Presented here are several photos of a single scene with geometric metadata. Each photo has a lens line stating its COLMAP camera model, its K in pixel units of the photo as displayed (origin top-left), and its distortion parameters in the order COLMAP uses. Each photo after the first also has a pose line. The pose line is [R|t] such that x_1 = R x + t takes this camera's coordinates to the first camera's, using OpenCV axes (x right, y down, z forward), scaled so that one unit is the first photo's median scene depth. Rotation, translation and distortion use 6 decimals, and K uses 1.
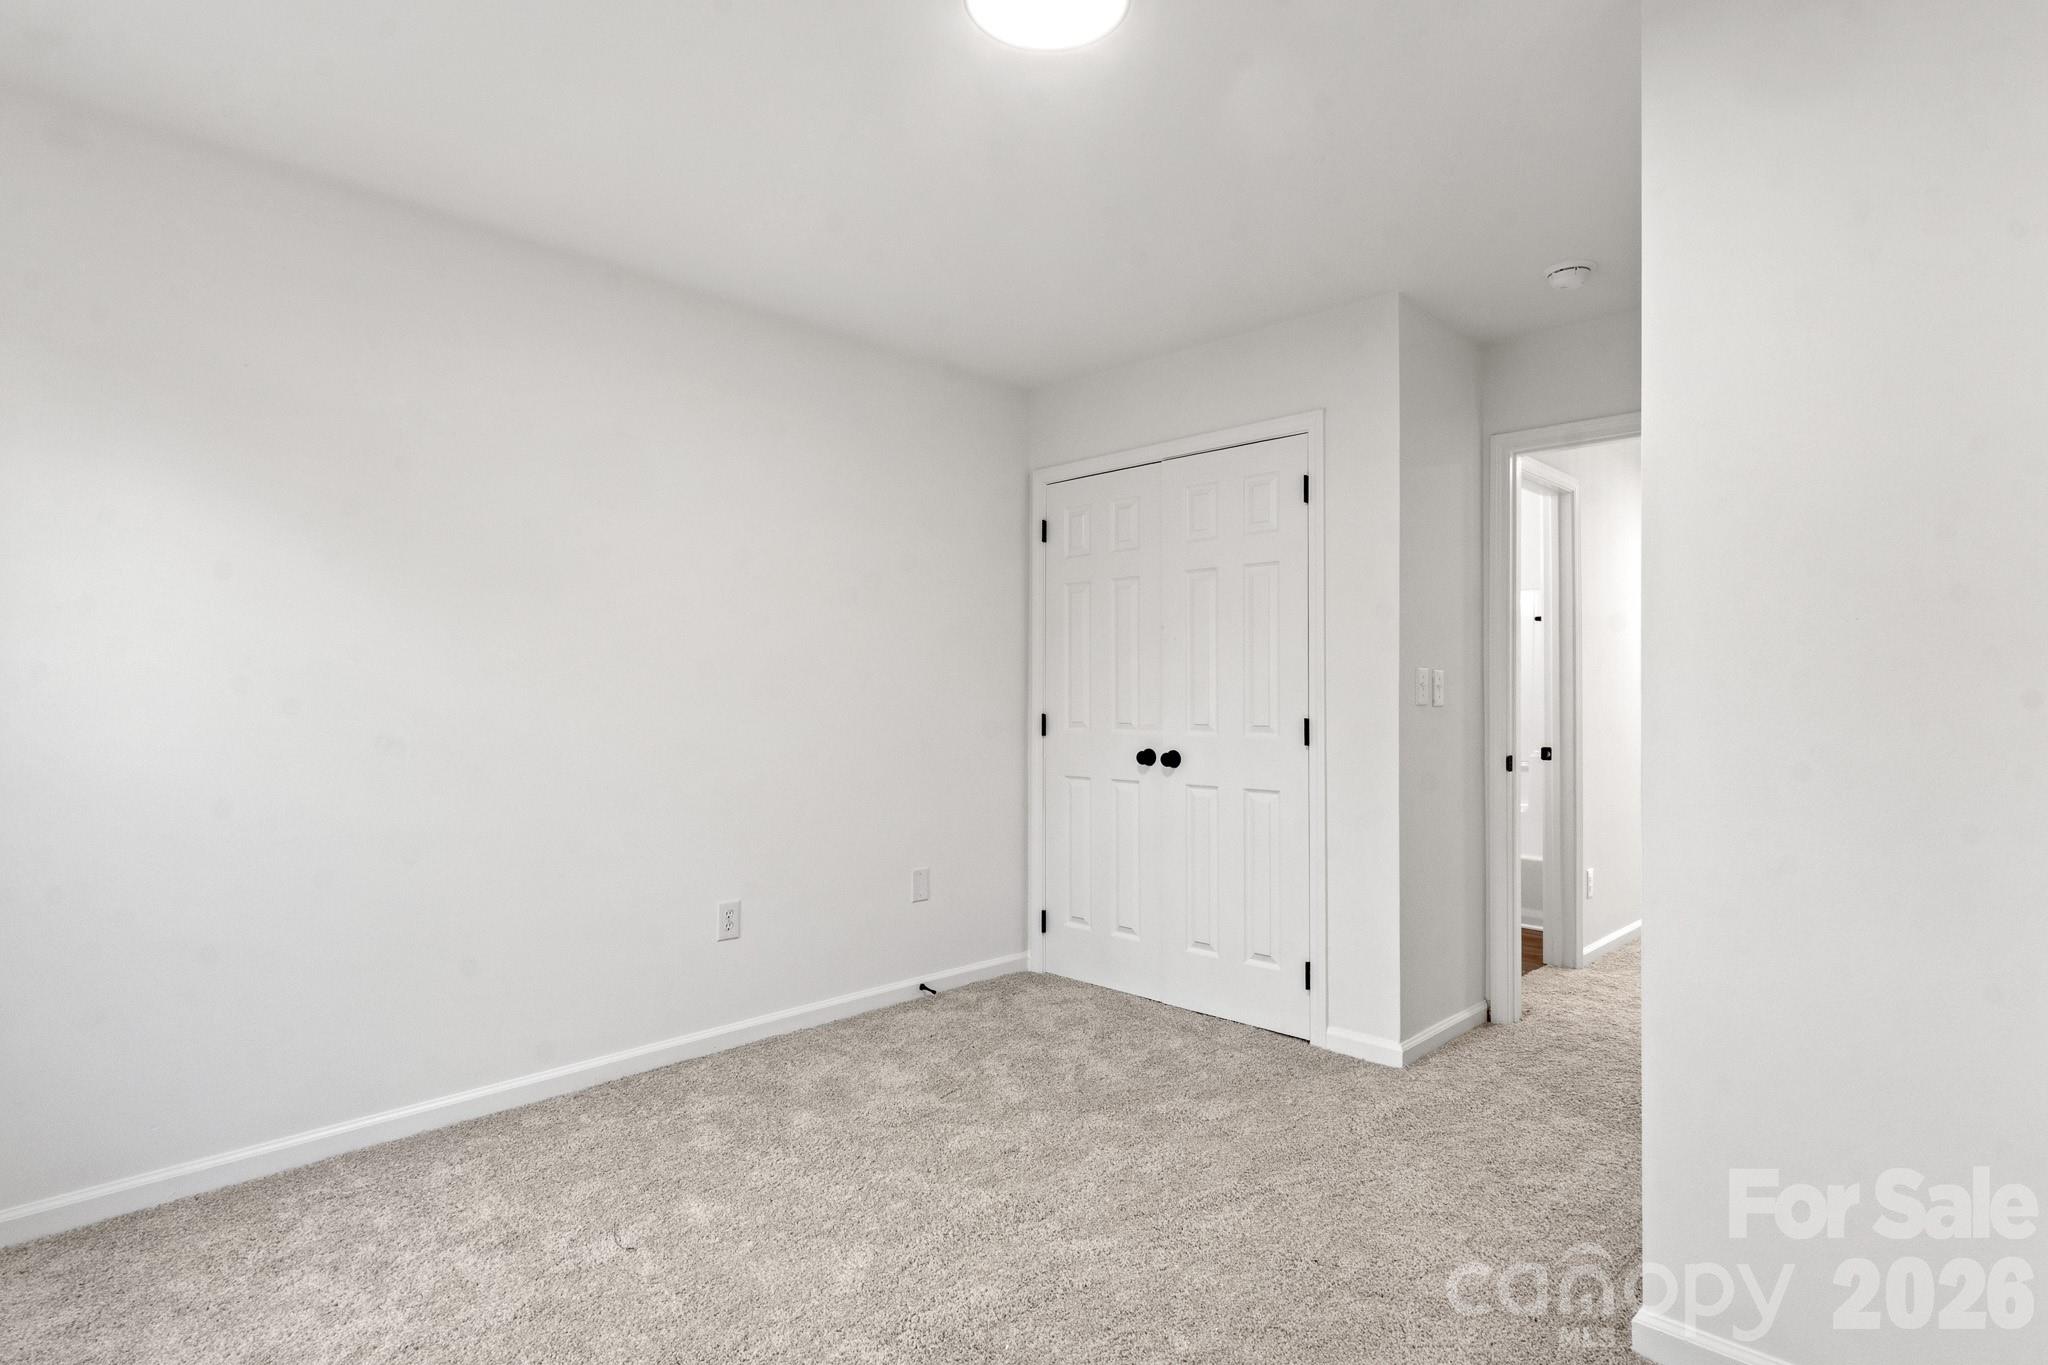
lens RADIAL K [[1037.5, 0, 1024.0], [0, 1037.5, 682.5], [0, 0, 1]] dist [0.020437, -0.000090]
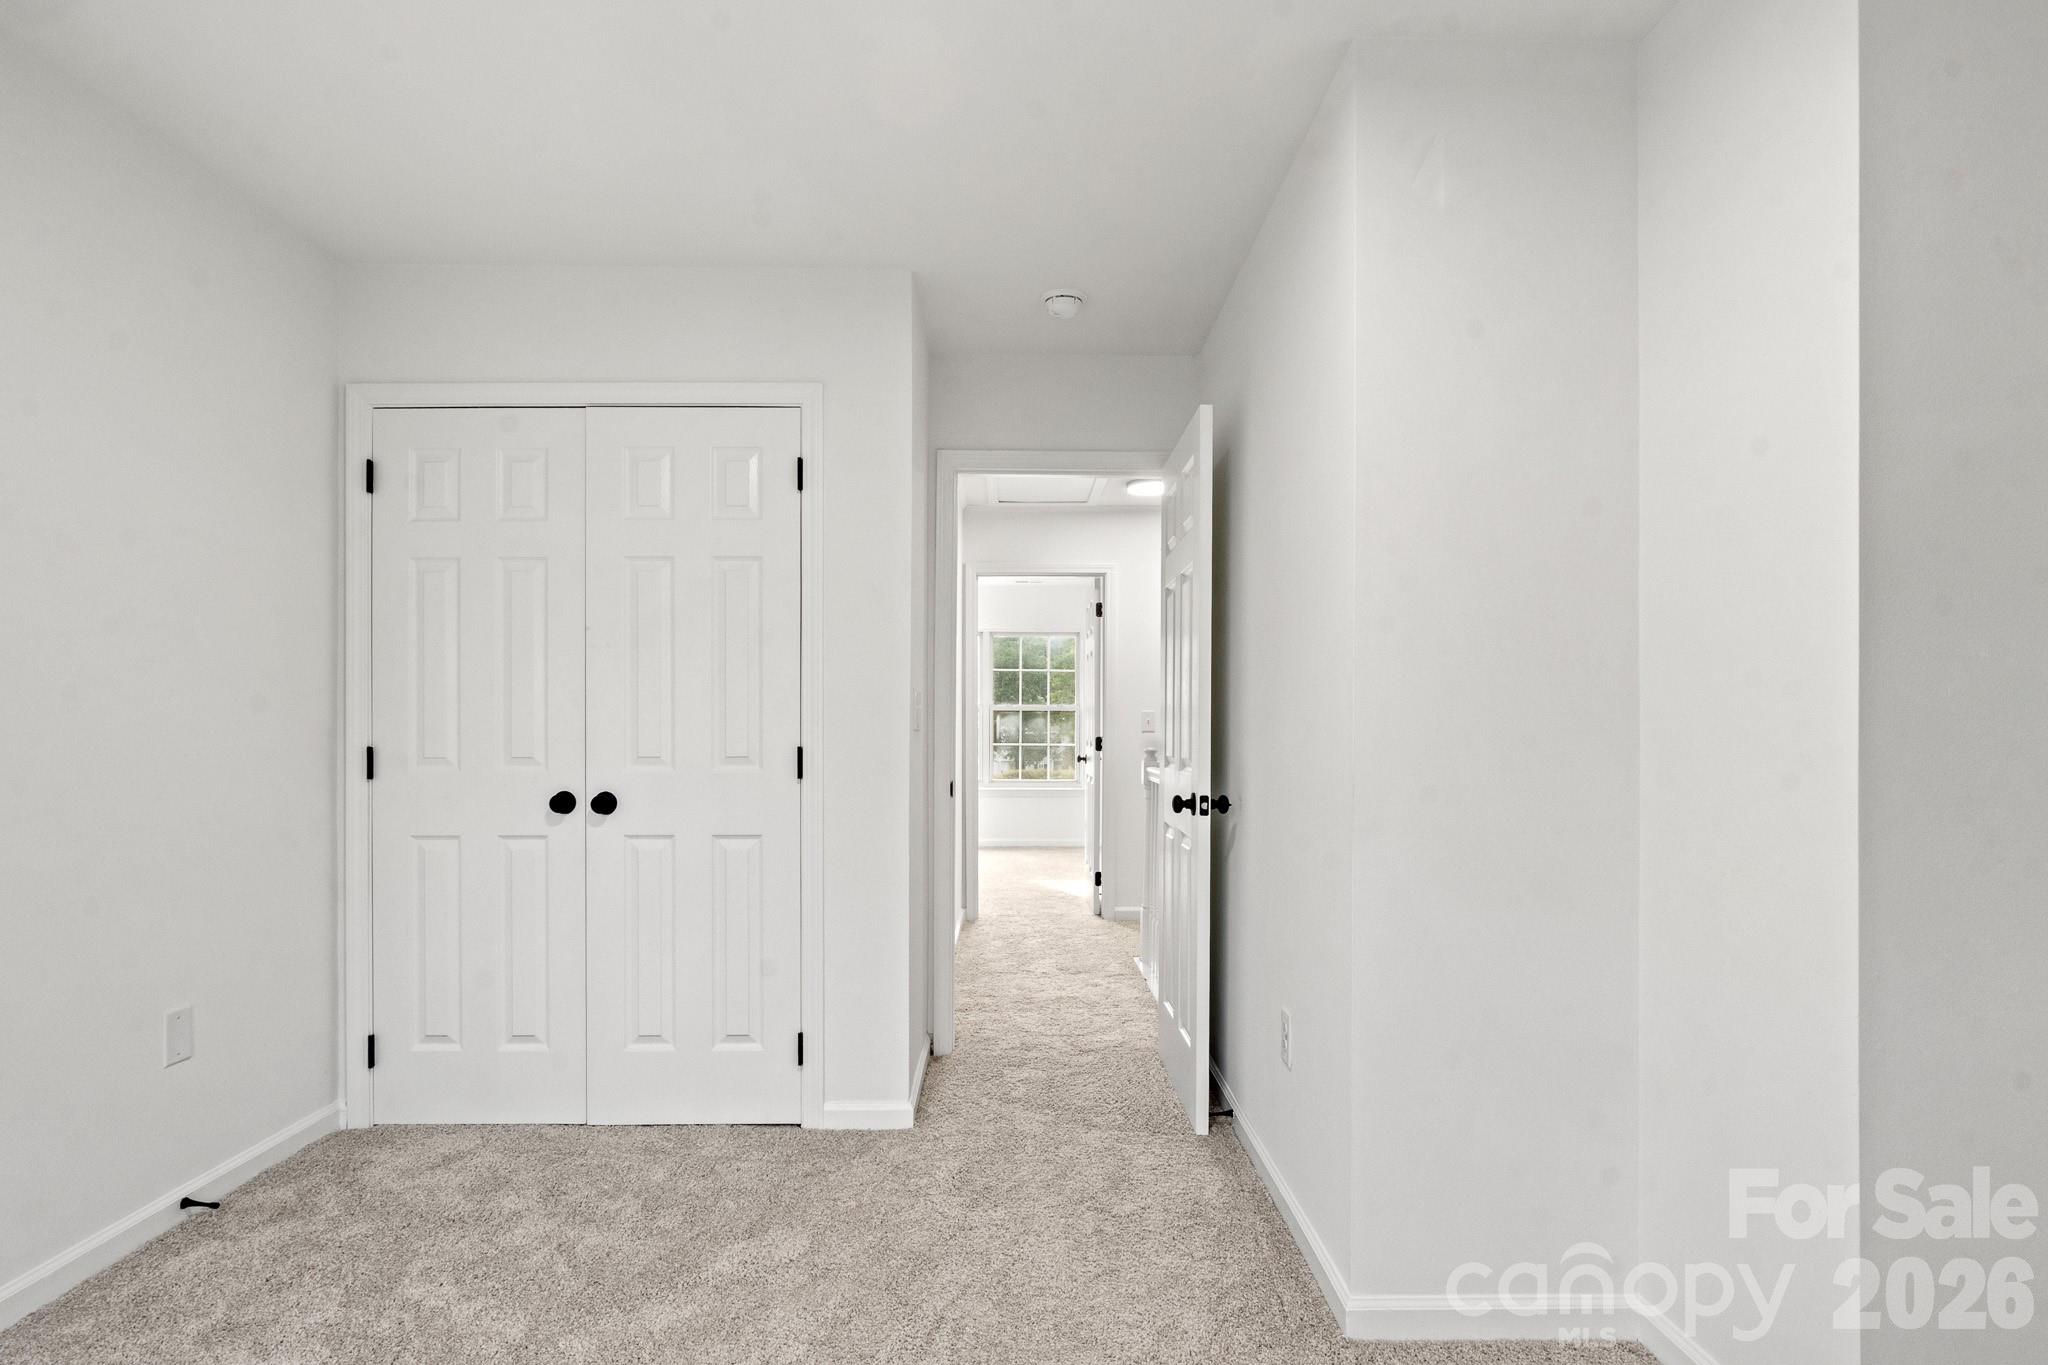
lens RADIAL K [[1087.3, 0, 1025.6], [0, 1087.3, 724.9], [0, 0, 1]] dist [-0.001365, -0.000194]
pose [[0.710655, -0.003536, 0.703532, -0.202329], [-0.008344, 0.999875, 0.013454, 0.003304], [-0.703491, -0.015431, 0.710536, 0.223681]]
